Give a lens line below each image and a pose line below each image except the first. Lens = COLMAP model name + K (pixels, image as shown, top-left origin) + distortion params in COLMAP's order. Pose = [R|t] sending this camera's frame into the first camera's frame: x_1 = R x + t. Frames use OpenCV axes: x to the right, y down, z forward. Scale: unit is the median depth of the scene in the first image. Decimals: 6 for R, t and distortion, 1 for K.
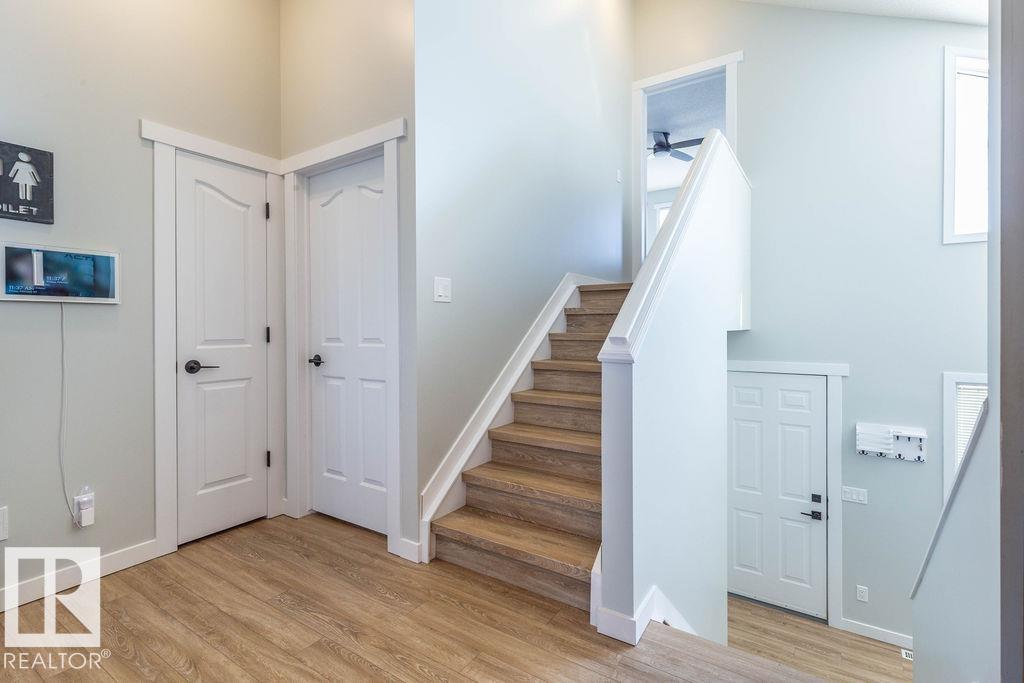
lens RADIAL K [[470.0, 0, 511.1], [0, 470.0, 334.6], [0, 0, 1]] dist [0.010606, -0.003328]
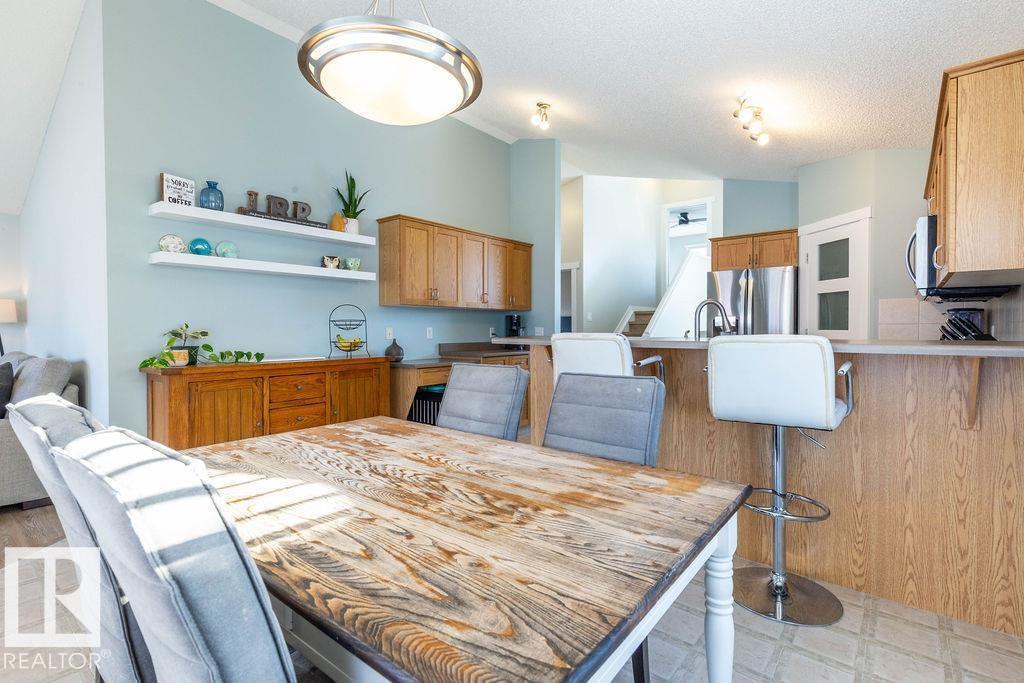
lens RADIAL K [[470.0, 0, 515.6], [0, 470.0, 338.5], [0, 0, 1]] dist [0.010606, -0.003328]
pose [[0.996325, 0.009373, -0.085140, -0.244602], [-0.008403, 0.999896, 0.011744, 0.007661], [0.085241, -0.010986, 0.996300, -1.379520]]
